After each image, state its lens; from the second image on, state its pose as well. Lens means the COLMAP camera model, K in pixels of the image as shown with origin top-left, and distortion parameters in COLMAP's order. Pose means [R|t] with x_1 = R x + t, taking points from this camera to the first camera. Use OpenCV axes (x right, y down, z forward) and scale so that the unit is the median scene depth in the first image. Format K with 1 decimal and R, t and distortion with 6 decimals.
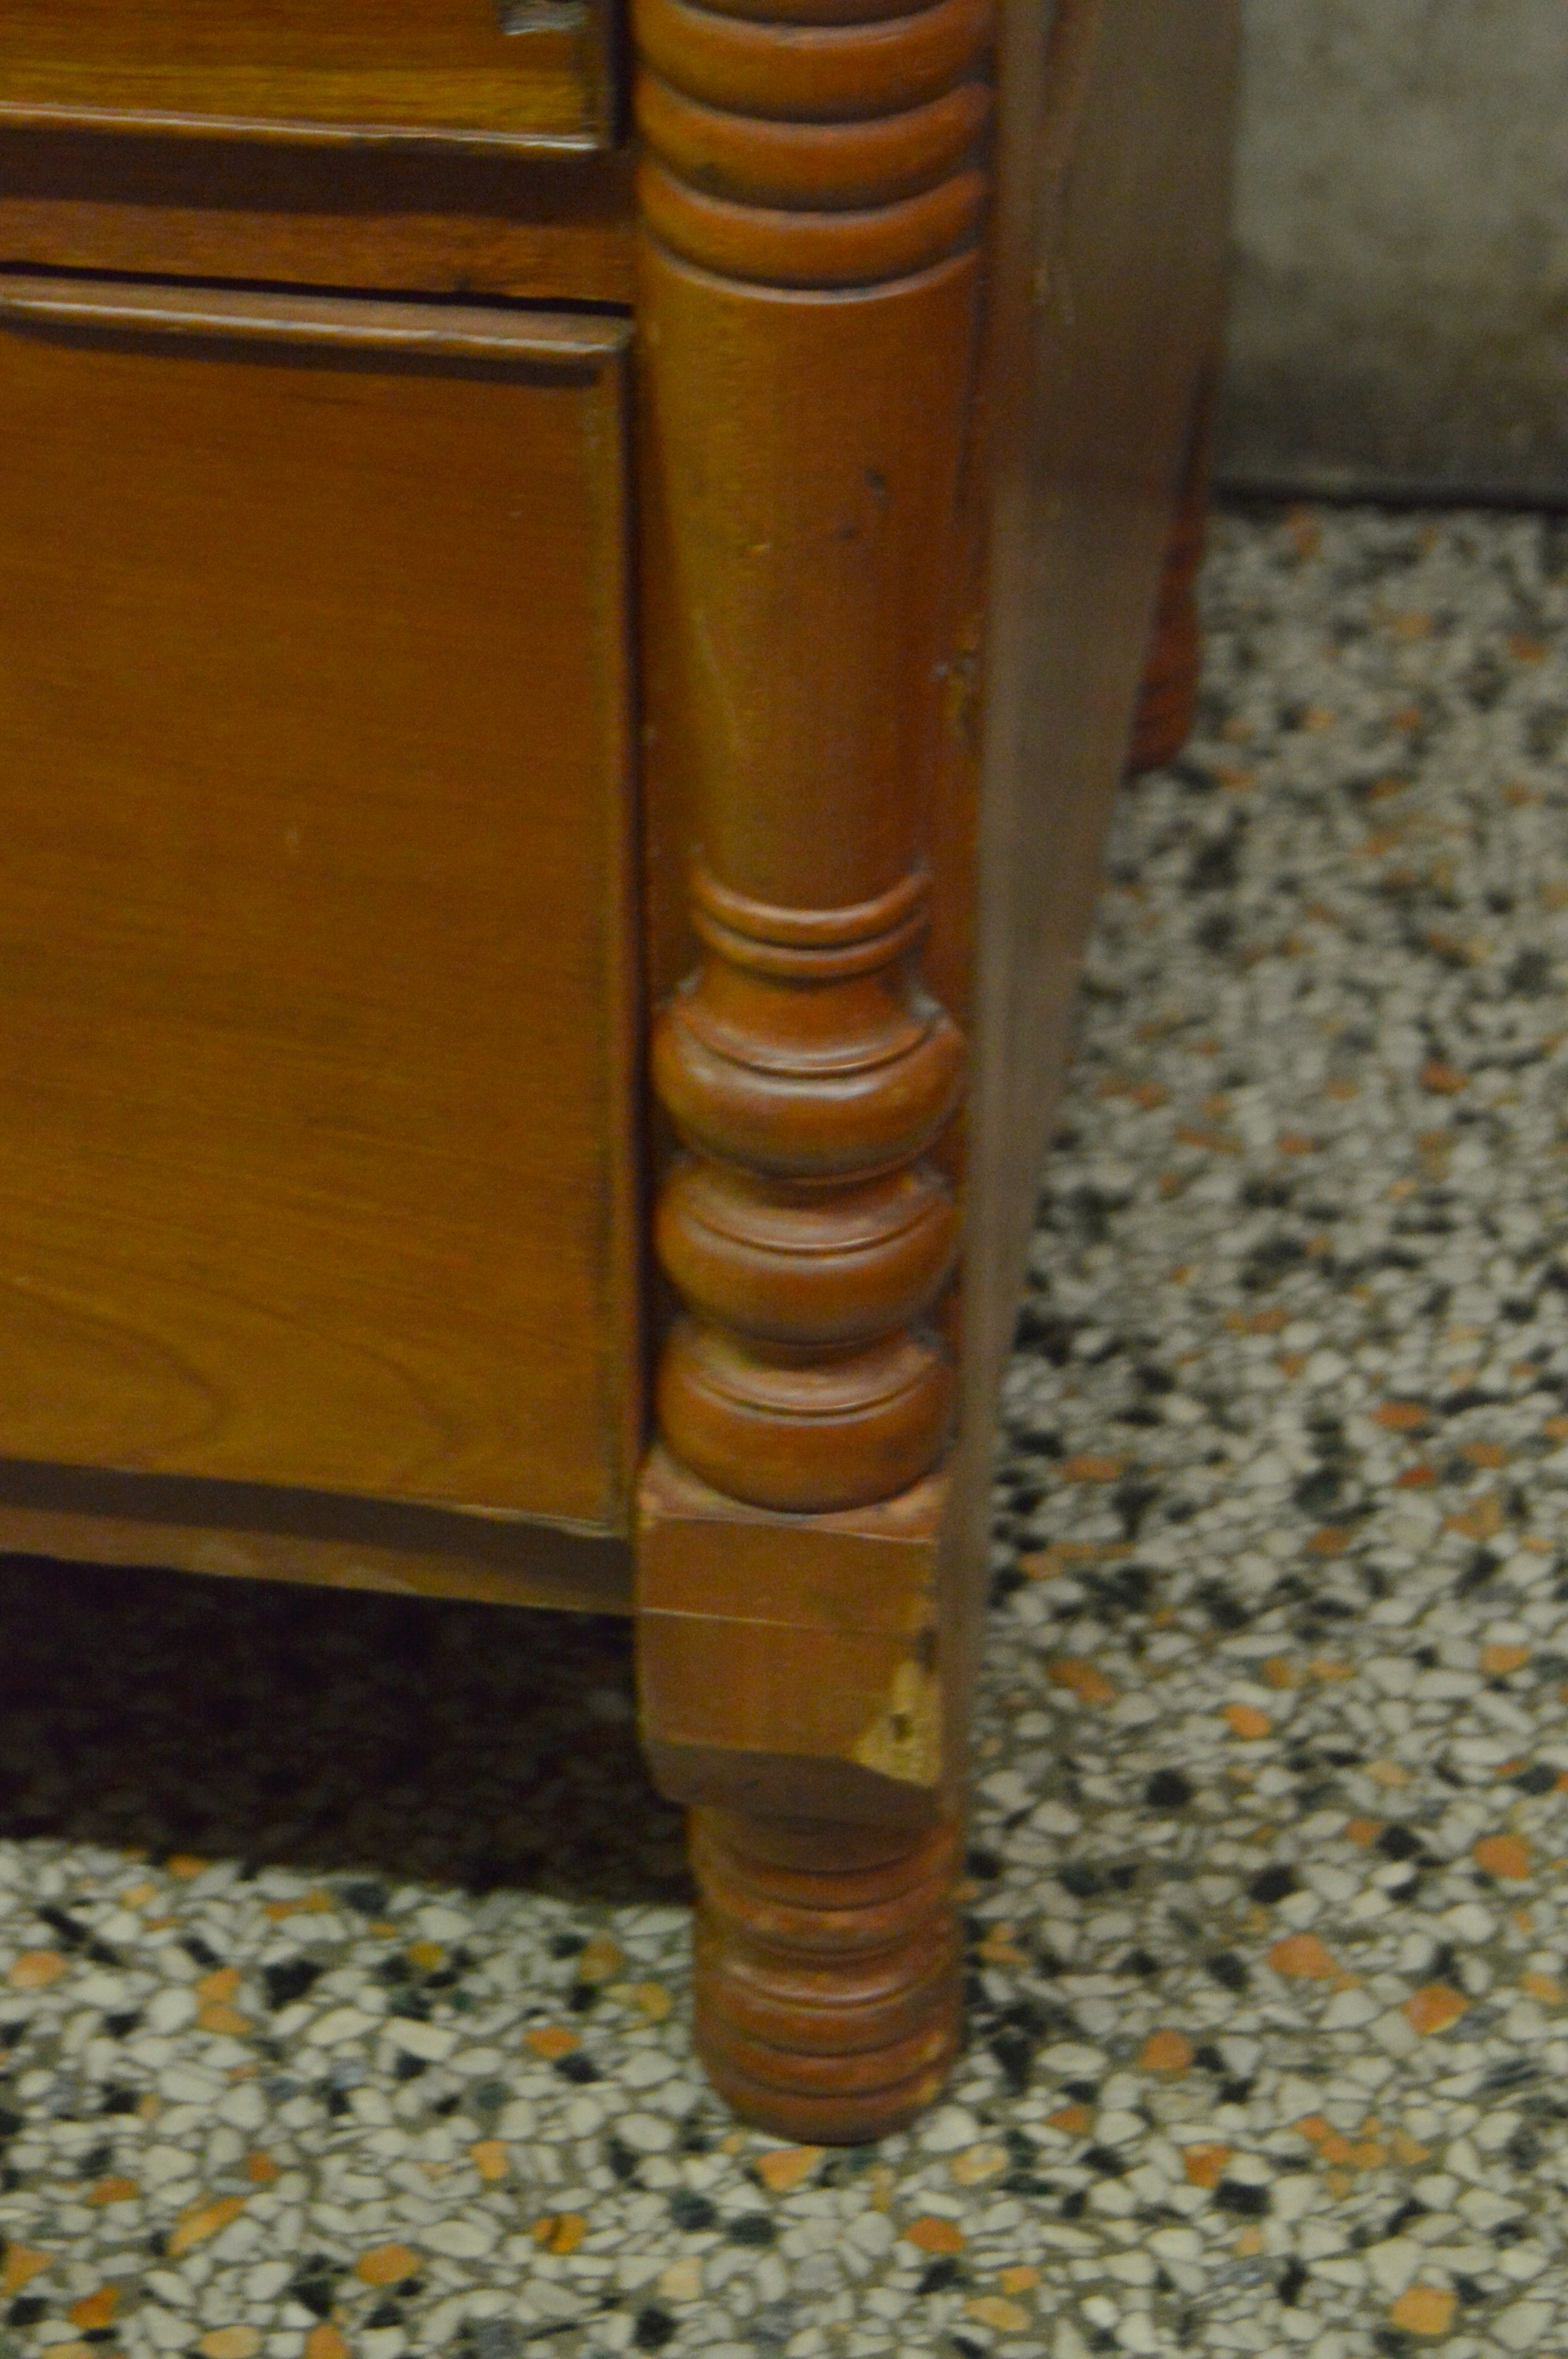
lens RADIAL K [[5261.0, 0, 782.6], [0, 5261.0, 1181.7], [0, 0, 1]] dist [0.035176, 0.000000]
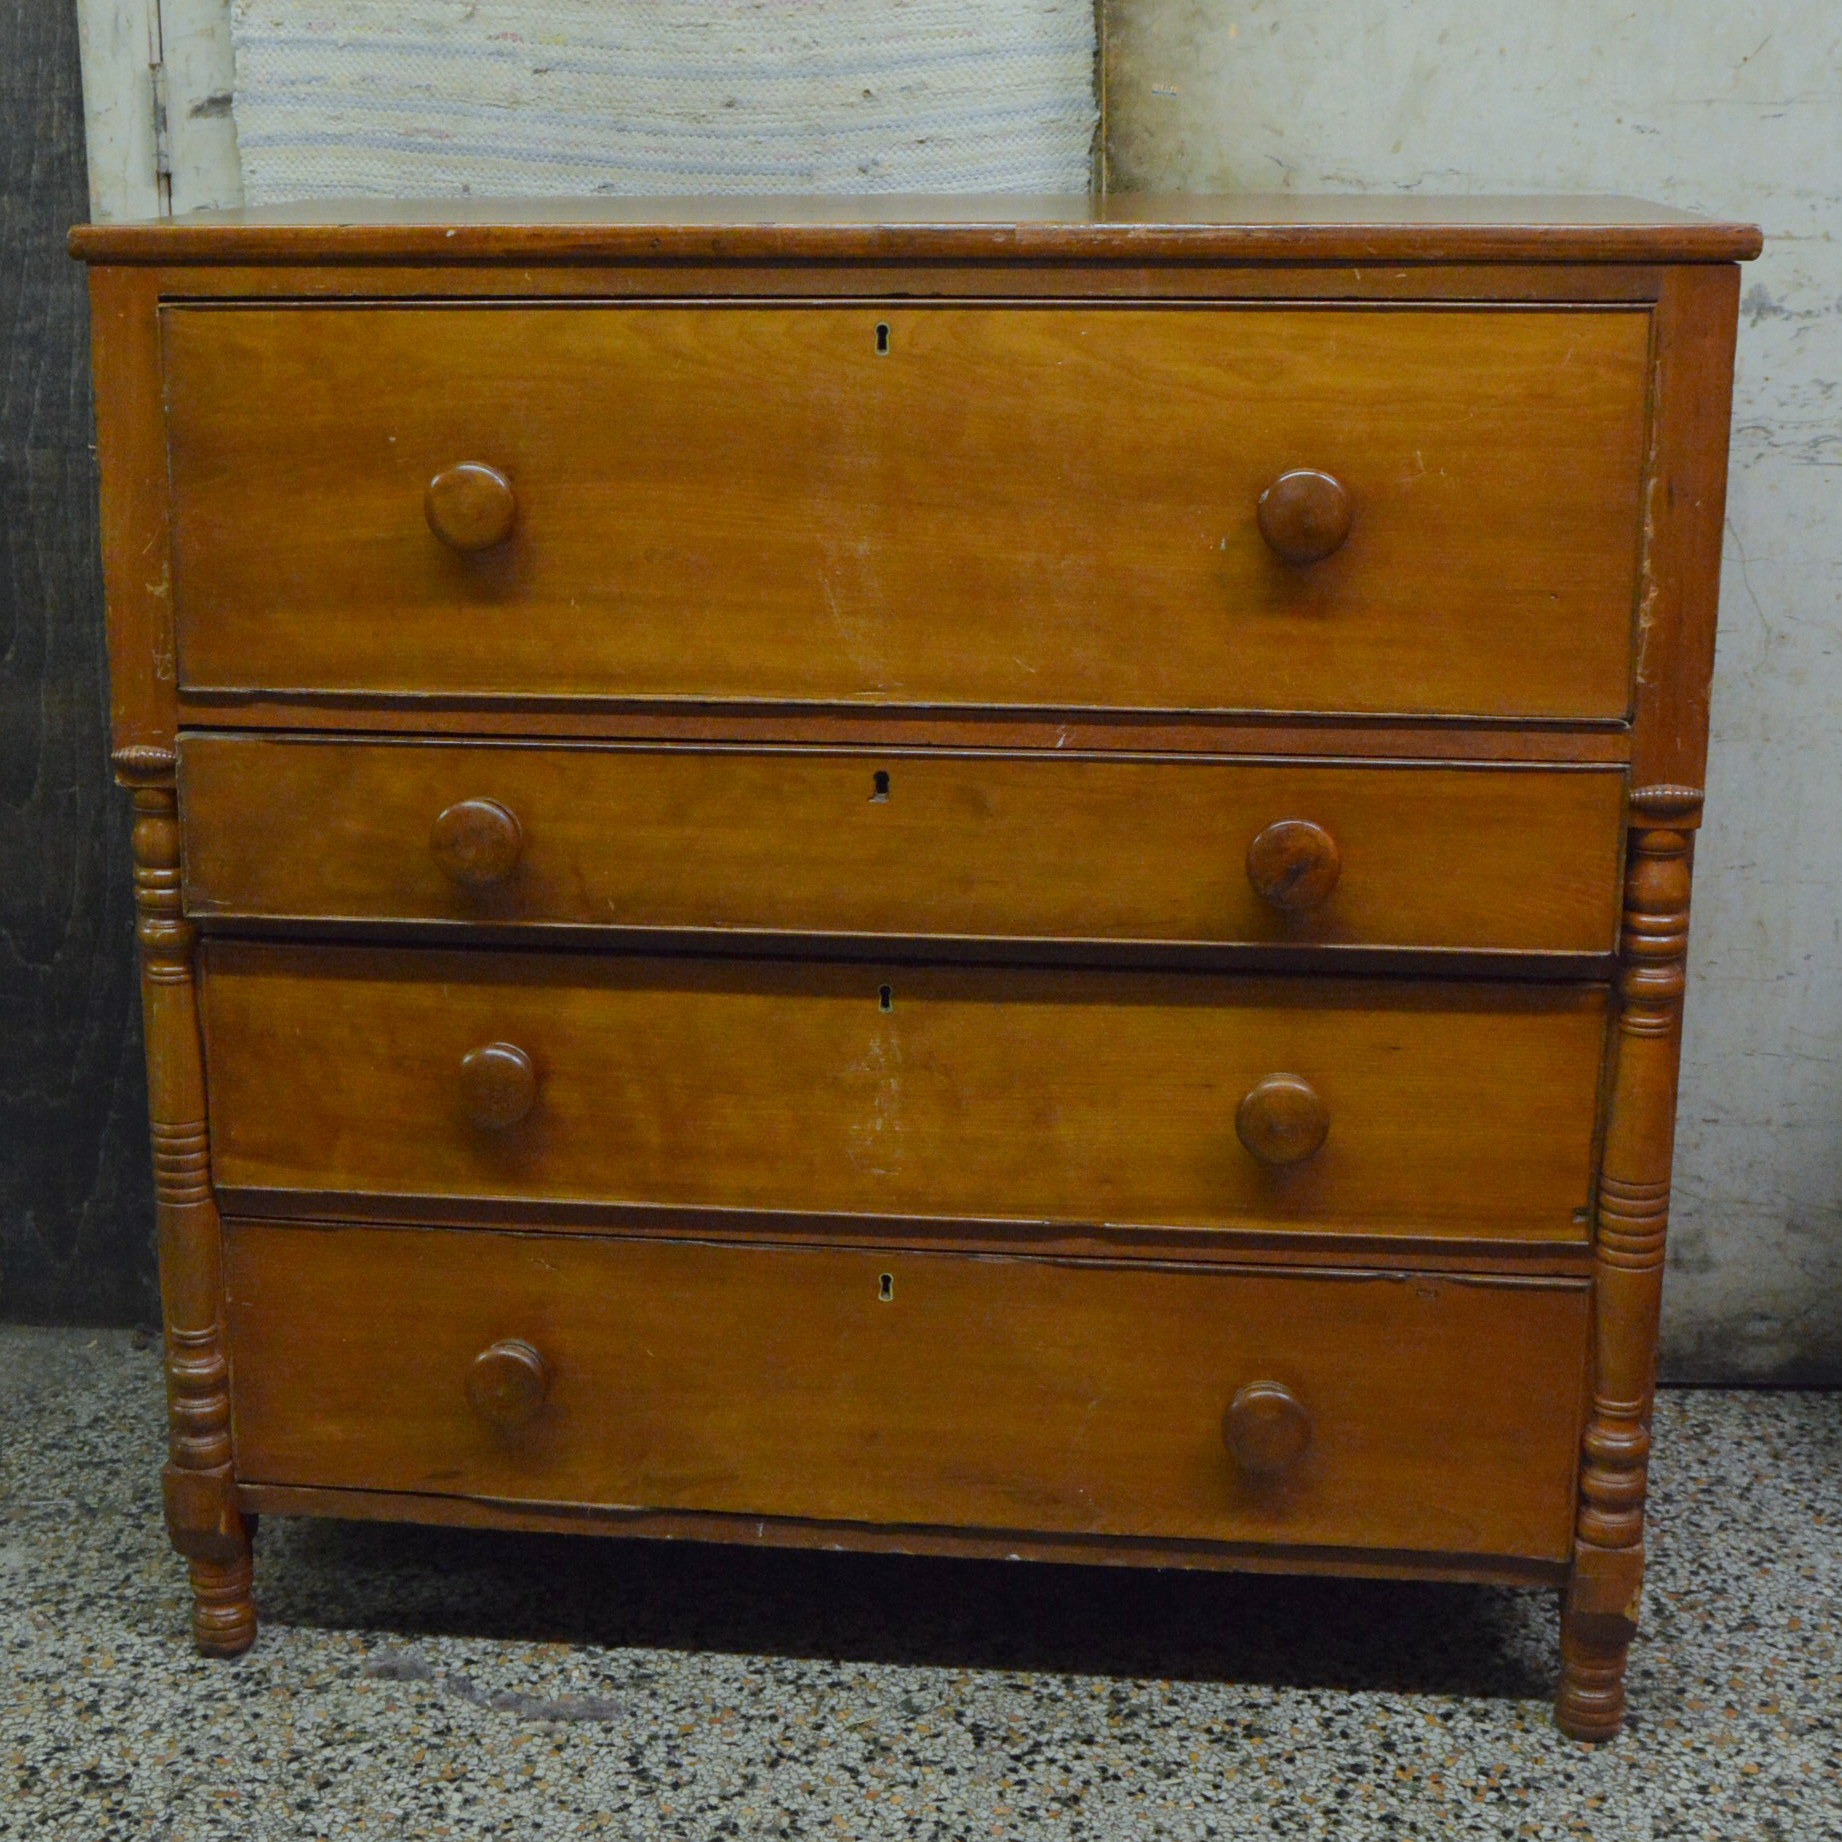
lens RADIAL K [[2641.3, 0, 921.1], [0, 2641.3, 917.4], [0, 0, 1]] dist [-0.047294, 0.000000]
pose [[0.999442, -0.014854, 0.029910, -0.545906], [0.024884, 0.928567, -0.370329, 0.318626], [-0.022273, 0.370867, 0.928419, -1.068587]]
